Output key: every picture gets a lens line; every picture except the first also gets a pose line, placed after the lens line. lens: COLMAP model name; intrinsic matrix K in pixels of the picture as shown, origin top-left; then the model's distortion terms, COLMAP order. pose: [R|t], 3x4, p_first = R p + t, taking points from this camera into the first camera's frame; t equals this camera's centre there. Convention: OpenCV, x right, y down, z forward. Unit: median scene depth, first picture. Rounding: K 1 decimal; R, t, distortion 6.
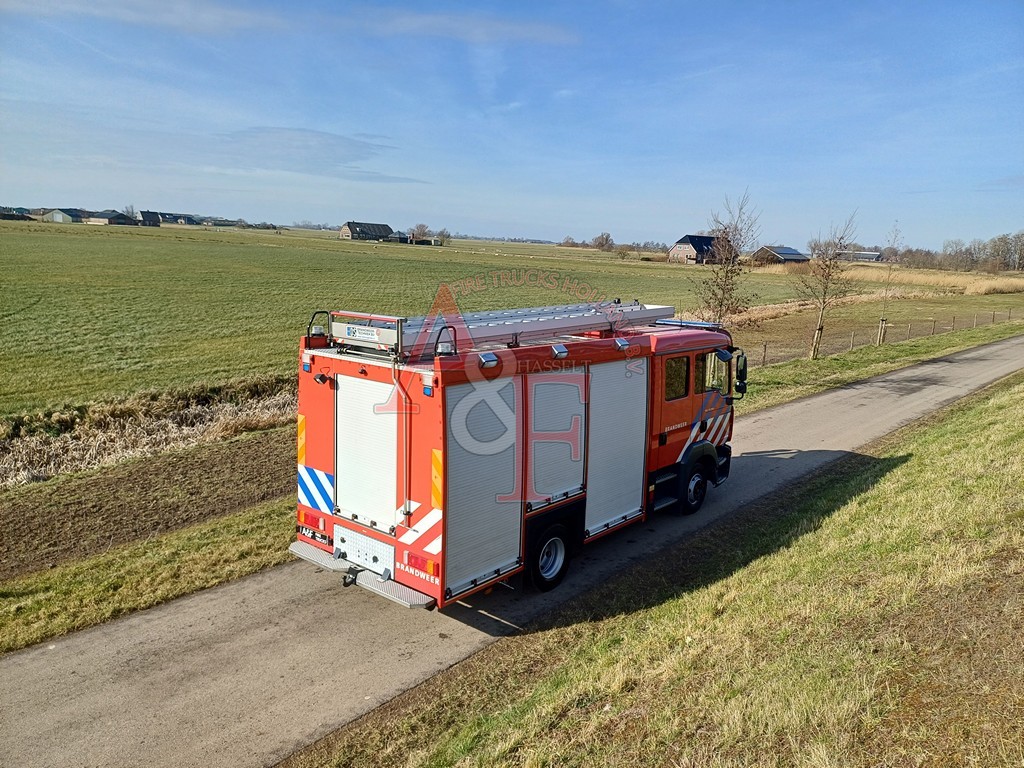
lens RADIAL K [[752.1, 0, 516.8], [0, 752.1, 375.4], [0, 0, 1]] dist [0.108752, -0.156337]
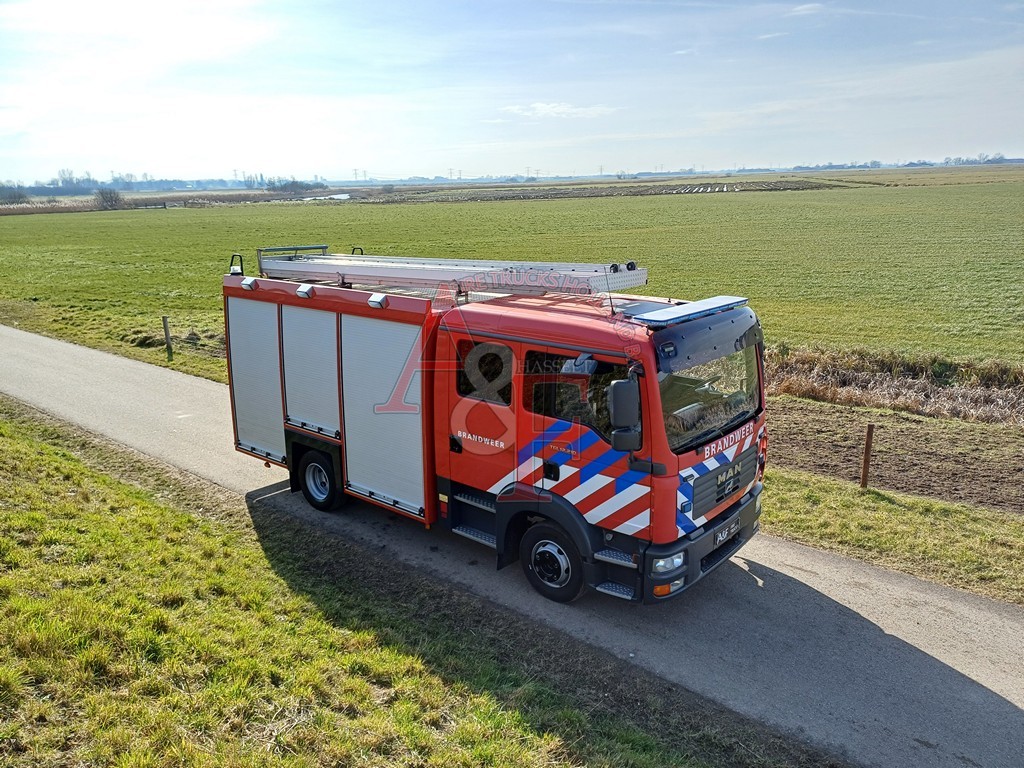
lens RADIAL K [[756.0, 0, 512.0], [0, 756.0, 384.0], [0, 0, 1]] dist [0.057055, -0.048932]
pose [[0.004407, 0.201928, -0.979391, 1.138475], [-0.153150, 0.967982, 0.198886, -0.163050], [0.988193, 0.149118, 0.035191, 1.264284]]
